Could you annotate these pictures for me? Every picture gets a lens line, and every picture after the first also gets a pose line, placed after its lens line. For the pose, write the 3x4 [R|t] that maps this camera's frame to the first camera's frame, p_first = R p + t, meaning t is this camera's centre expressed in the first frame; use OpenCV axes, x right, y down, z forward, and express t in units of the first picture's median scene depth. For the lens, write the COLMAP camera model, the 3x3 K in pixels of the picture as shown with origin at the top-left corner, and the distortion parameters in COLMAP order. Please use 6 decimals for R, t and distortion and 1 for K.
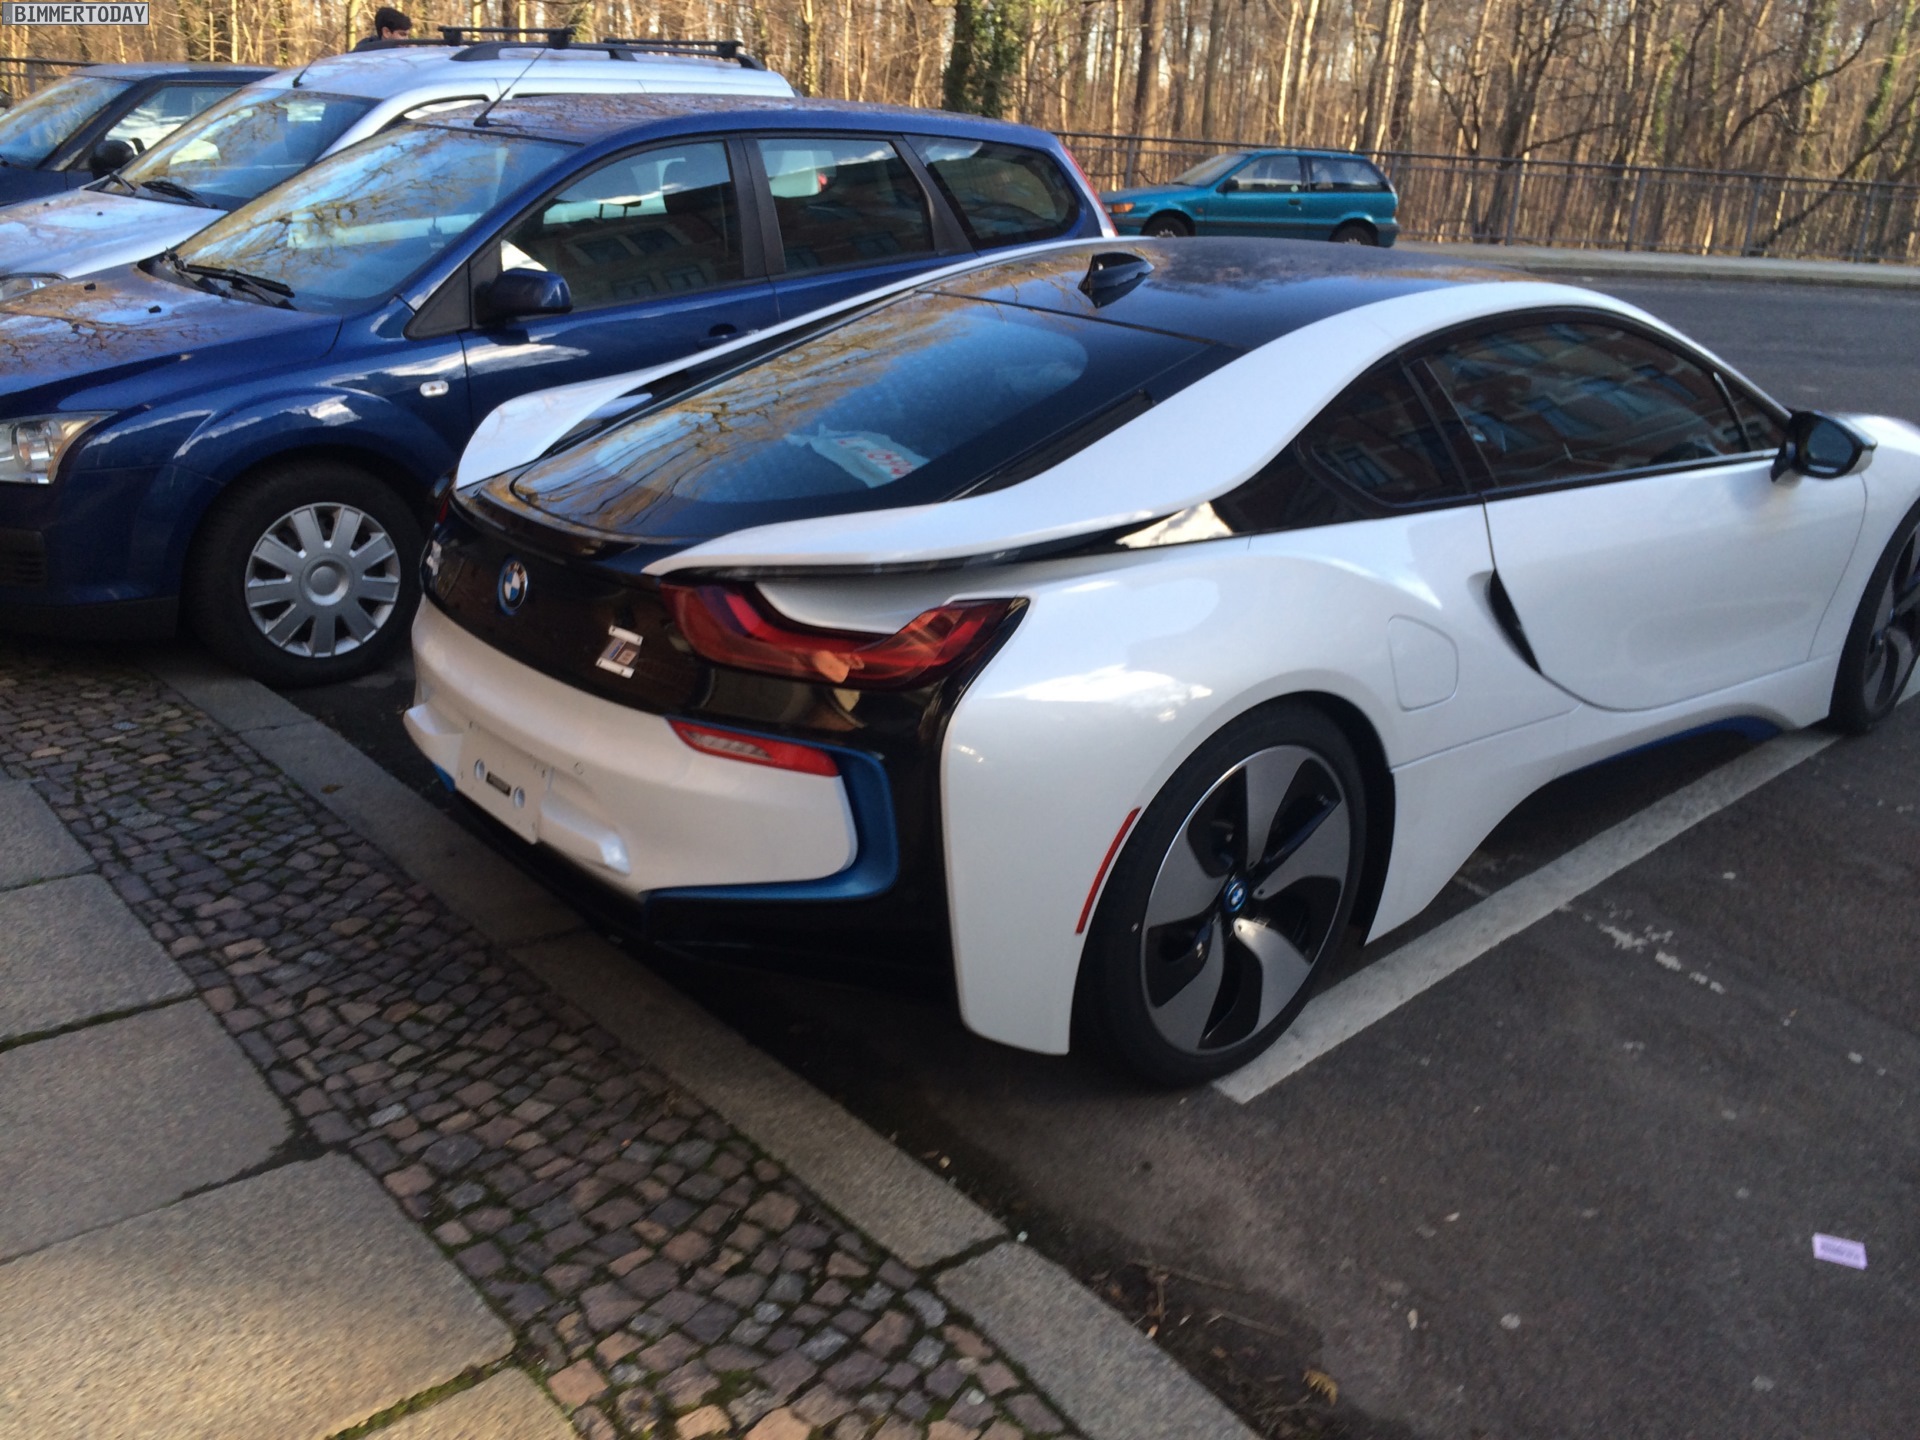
lens RADIAL K [[1655.9, 0, 918.8], [0, 1655.9, 709.2], [0, 0, 1]] dist [0.090996, -0.117445]
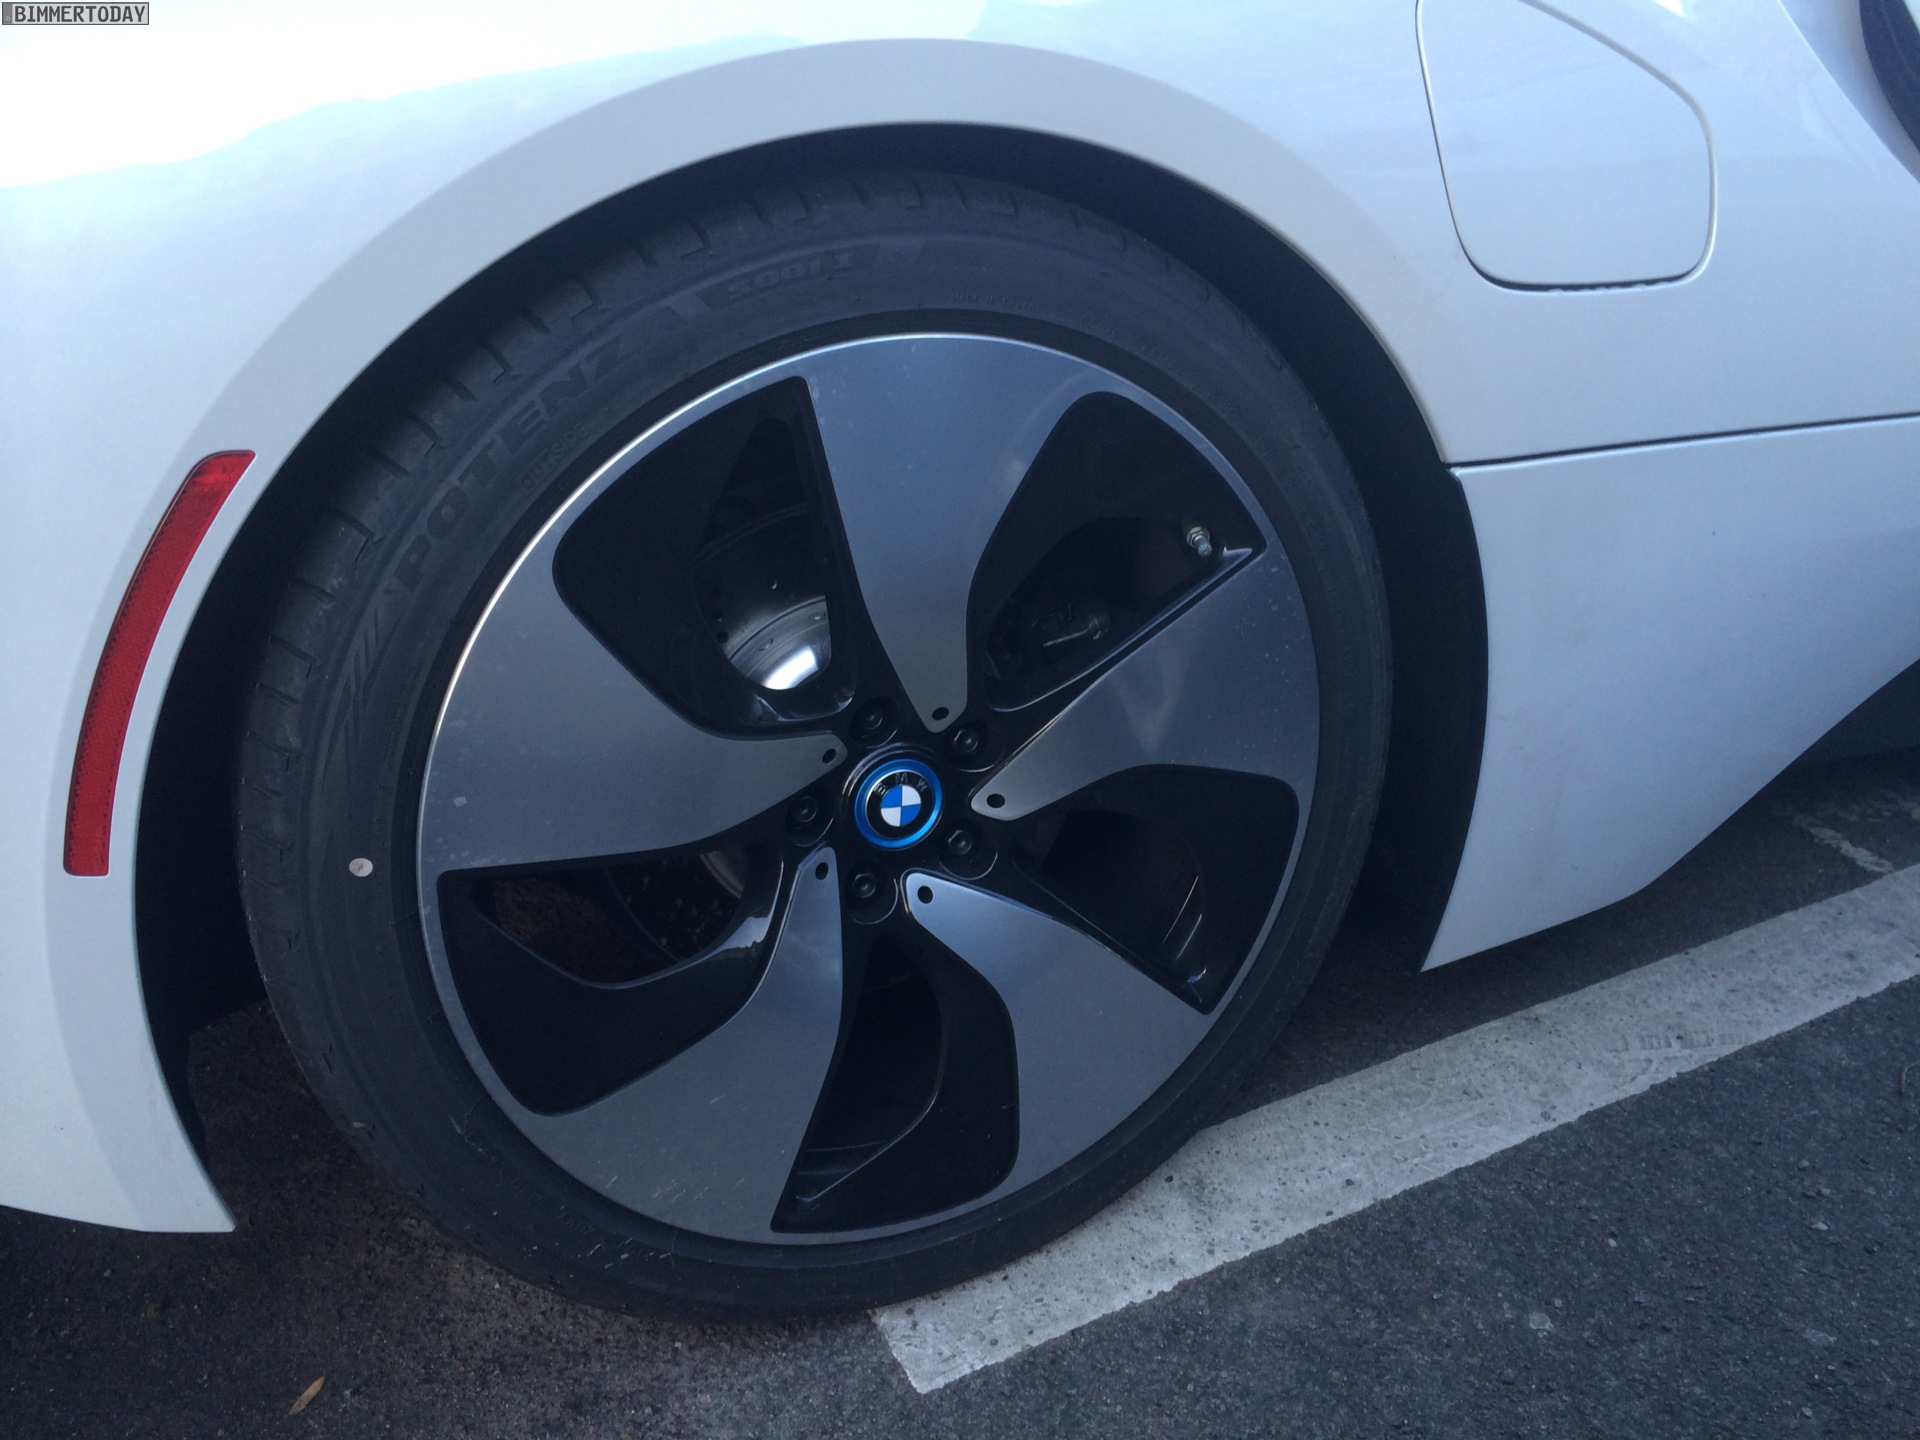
lens RADIAL K [[1665.3, 0, 960.0], [0, 1665.3, 720.0], [0, 0, 1]] dist [0.043921, 0.005802]
pose [[0.958043, 0.035708, -0.284393, 0.281751], [-0.027198, 0.999058, 0.033816, 0.077628], [0.285332, -0.024662, 0.958111, 0.631055]]
